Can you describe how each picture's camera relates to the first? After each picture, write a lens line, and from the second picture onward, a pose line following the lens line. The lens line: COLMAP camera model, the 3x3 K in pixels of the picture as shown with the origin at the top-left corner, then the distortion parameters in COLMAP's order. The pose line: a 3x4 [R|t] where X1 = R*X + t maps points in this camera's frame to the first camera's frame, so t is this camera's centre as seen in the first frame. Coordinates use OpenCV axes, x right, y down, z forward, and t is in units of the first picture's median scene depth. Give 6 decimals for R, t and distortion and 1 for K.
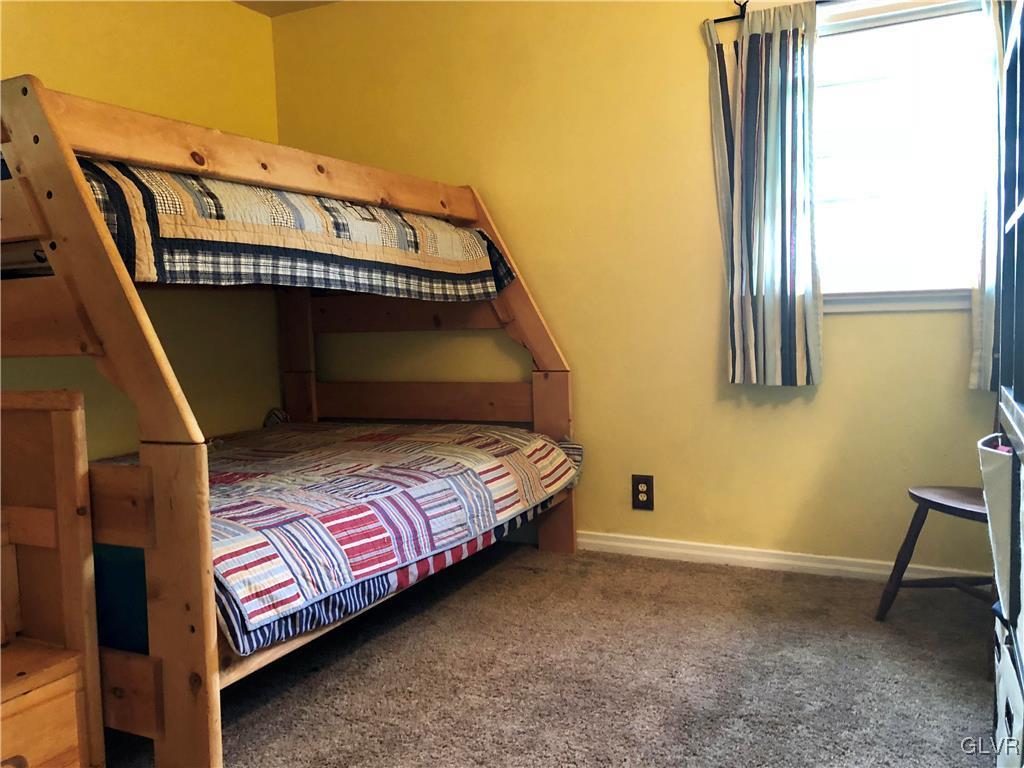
lens RADIAL K [[861.5, 0, 510.4], [0, 861.5, 374.8], [0, 0, 1]] dist [0.070899, -0.053010]
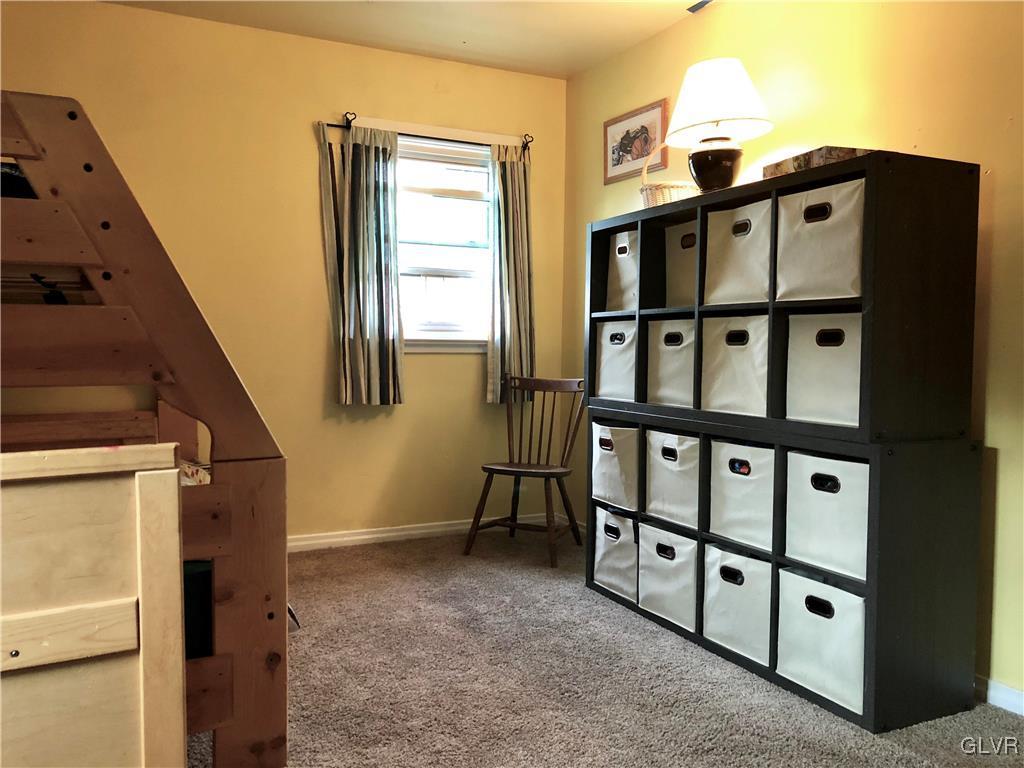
lens RADIAL K [[861.5, 0, 509.3], [0, 861.5, 392.5], [0, 0, 1]] dist [0.070899, -0.053010]
pose [[0.604658, -0.015287, 0.796338, -0.695181], [0.027412, 0.999623, -0.001624, 0.000638], [-0.796013, 0.022811, 0.604849, 0.017592]]
